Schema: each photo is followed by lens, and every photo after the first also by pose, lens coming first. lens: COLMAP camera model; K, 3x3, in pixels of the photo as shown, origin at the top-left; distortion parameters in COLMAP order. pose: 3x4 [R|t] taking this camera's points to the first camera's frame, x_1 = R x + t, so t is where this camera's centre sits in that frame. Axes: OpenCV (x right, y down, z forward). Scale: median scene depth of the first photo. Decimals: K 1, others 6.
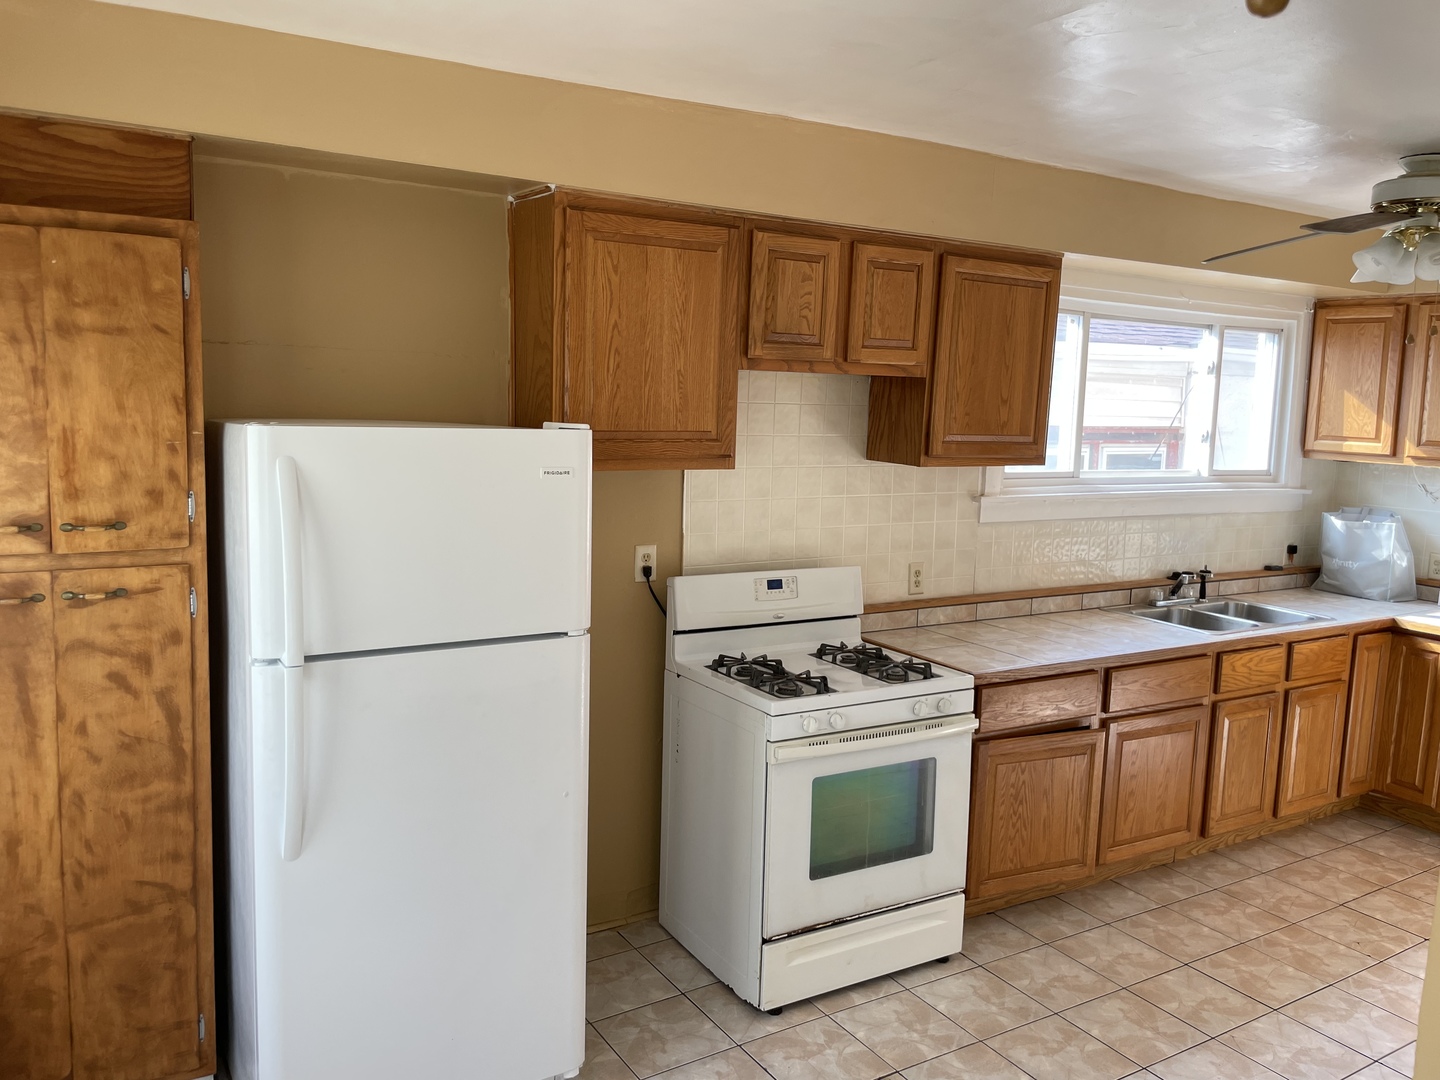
lens RADIAL K [[1101.9, 0, 718.7], [0, 1101.9, 525.6], [0, 0, 1]] dist [0.077884, -0.120619]
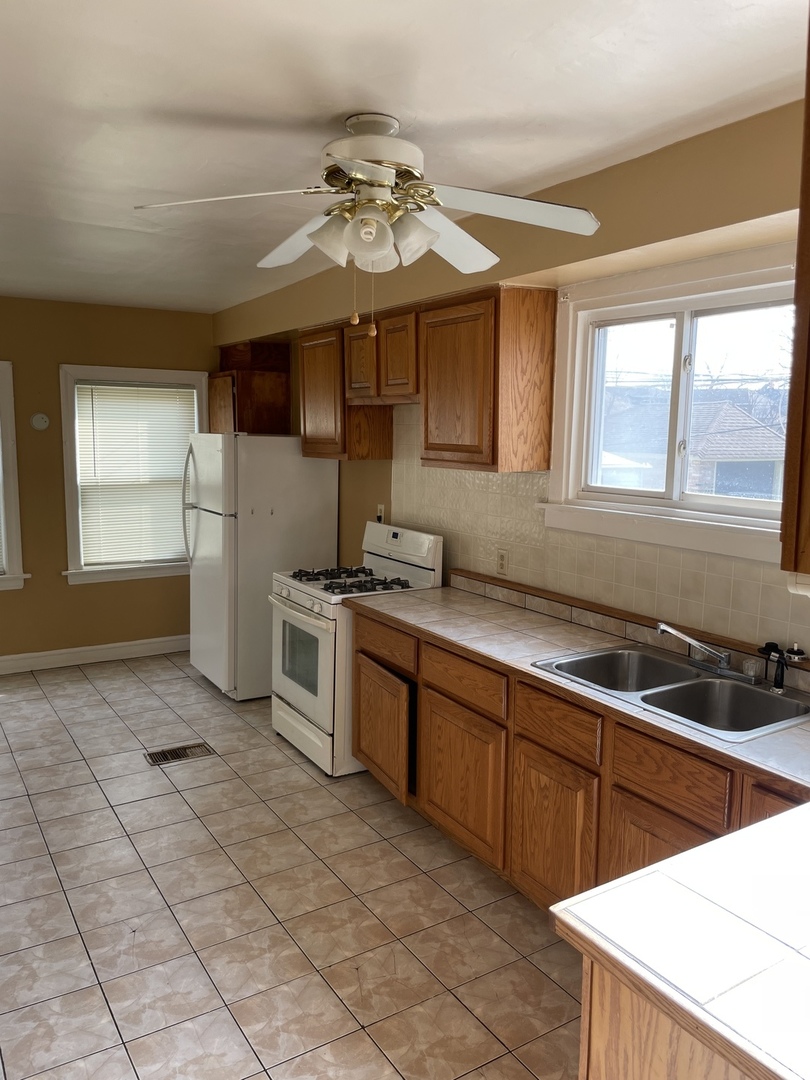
lens RADIAL K [[826.5, 0, 412.4], [0, 826.5, 543.3], [0, 0, 1]] dist [0.077884, -0.120619]
pose [[0.003706, 0.106598, -0.994295, 1.263533], [-0.124469, 0.986619, 0.105311, -0.067069], [0.992217, 0.123369, 0.016925, 1.001936]]
